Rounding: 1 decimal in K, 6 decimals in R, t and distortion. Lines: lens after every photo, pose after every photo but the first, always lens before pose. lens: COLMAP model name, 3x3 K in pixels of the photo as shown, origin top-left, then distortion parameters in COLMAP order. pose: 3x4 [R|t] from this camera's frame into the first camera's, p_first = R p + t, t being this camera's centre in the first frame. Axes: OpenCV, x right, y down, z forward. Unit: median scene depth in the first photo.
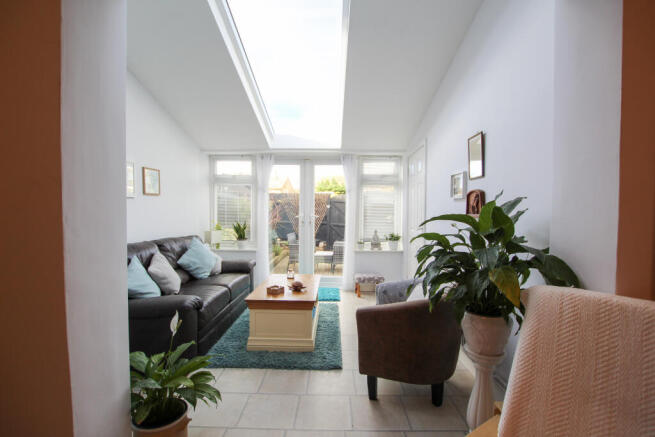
lens RADIAL K [[307.3, 0, 323.0], [0, 307.3, 217.3], [0, 0, 1]] dist [-0.002622, -0.000156]
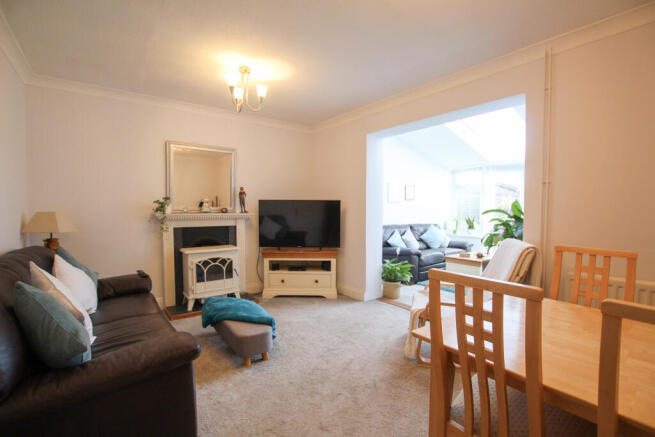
lens RADIAL K [[307.3, 0, 325.1], [0, 307.3, 218.4], [0, 0, 1]] dist [-0.002622, -0.000156]
pose [[0.632812, 0.015616, -0.774148, 0.566063], [-0.008020, 0.999875, 0.013613, 0.014740], [0.774264, -0.002406, 0.632858, -0.576607]]
